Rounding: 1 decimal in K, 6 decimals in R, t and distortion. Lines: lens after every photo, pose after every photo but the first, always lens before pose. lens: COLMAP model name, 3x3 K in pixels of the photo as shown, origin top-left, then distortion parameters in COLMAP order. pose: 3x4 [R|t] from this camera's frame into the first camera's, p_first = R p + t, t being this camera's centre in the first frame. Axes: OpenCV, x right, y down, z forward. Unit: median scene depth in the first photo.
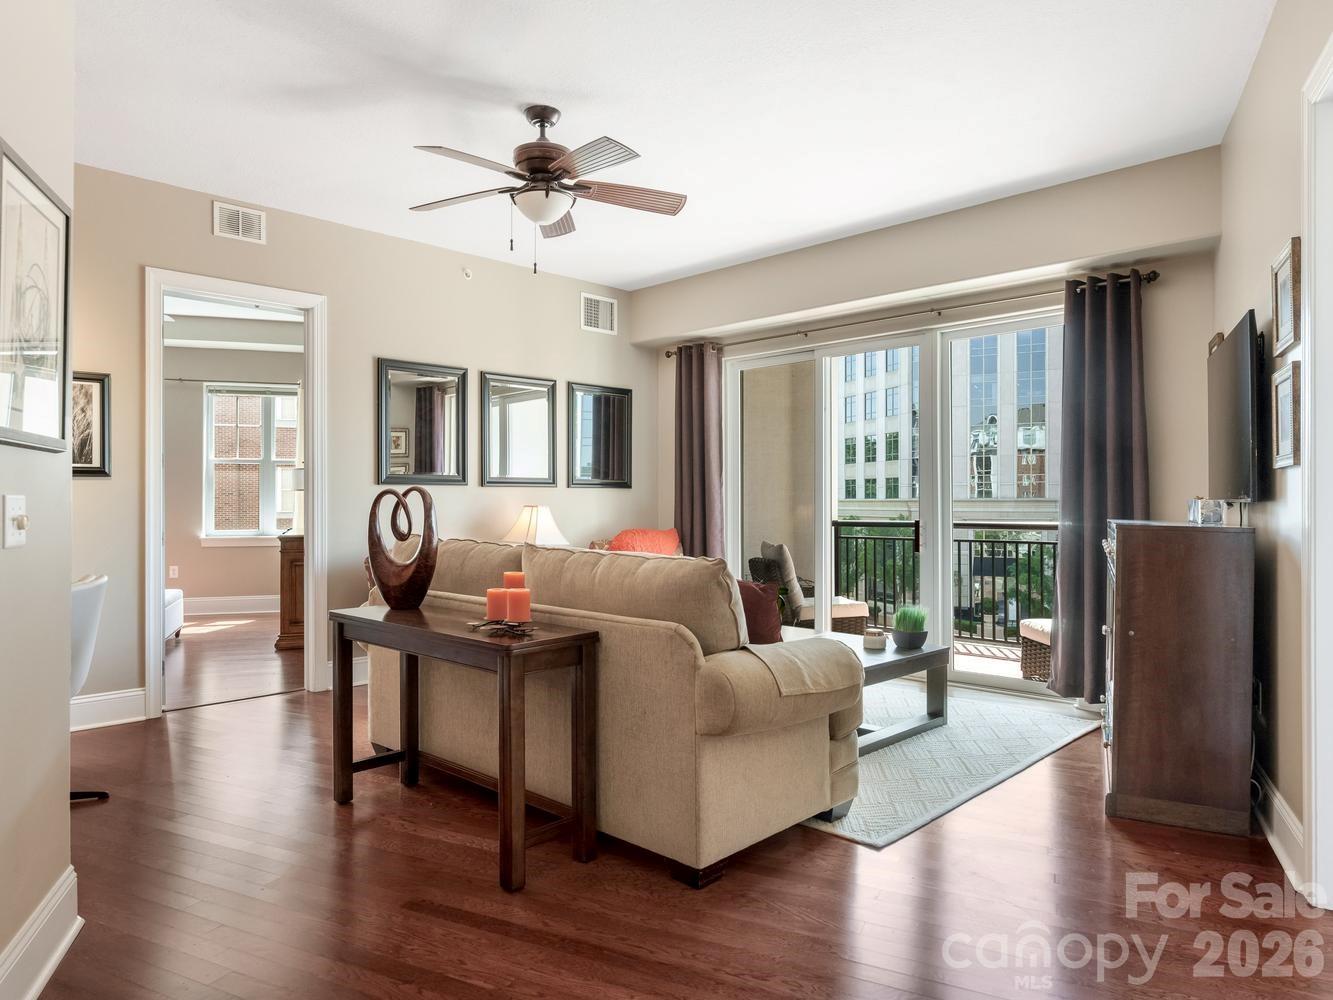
lens RADIAL K [[891.4, 0, 653.8], [0, 891.4, 505.1], [0, 0, 1]] dist [-0.011133, -0.001648]
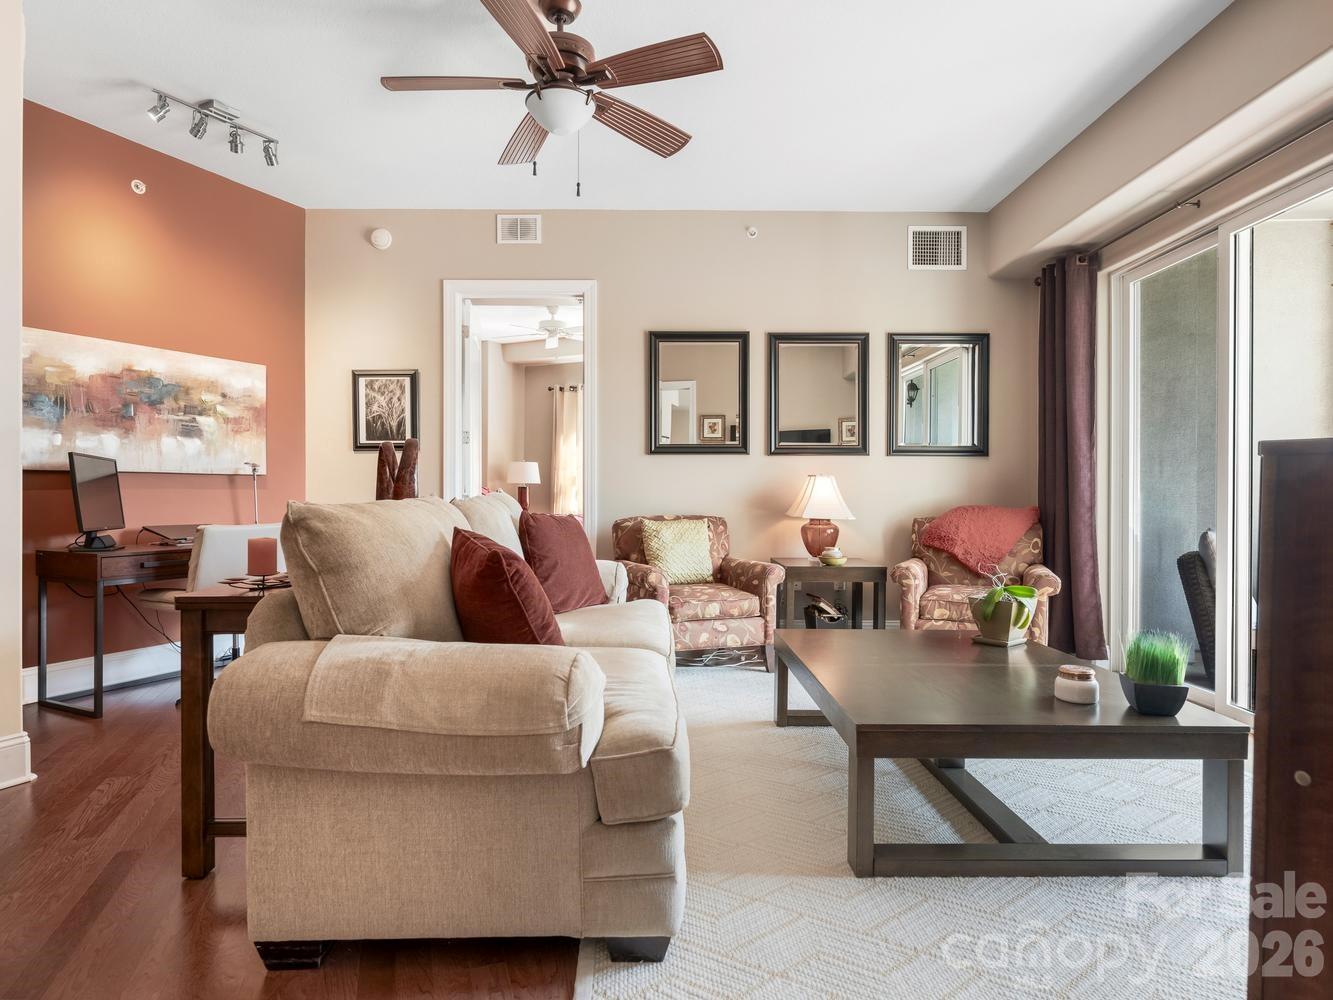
lens RADIAL K [[771.0, 0, 661.4], [0, 771.0, 502.4], [0, 0, 1]] dist [-0.019984, -0.000748]
pose [[0.701446, 0.008159, -0.712676, 0.371062], [-0.007104, 0.999965, 0.004457, 0.031243], [0.712688, 0.001937, 0.701479, 0.424547]]
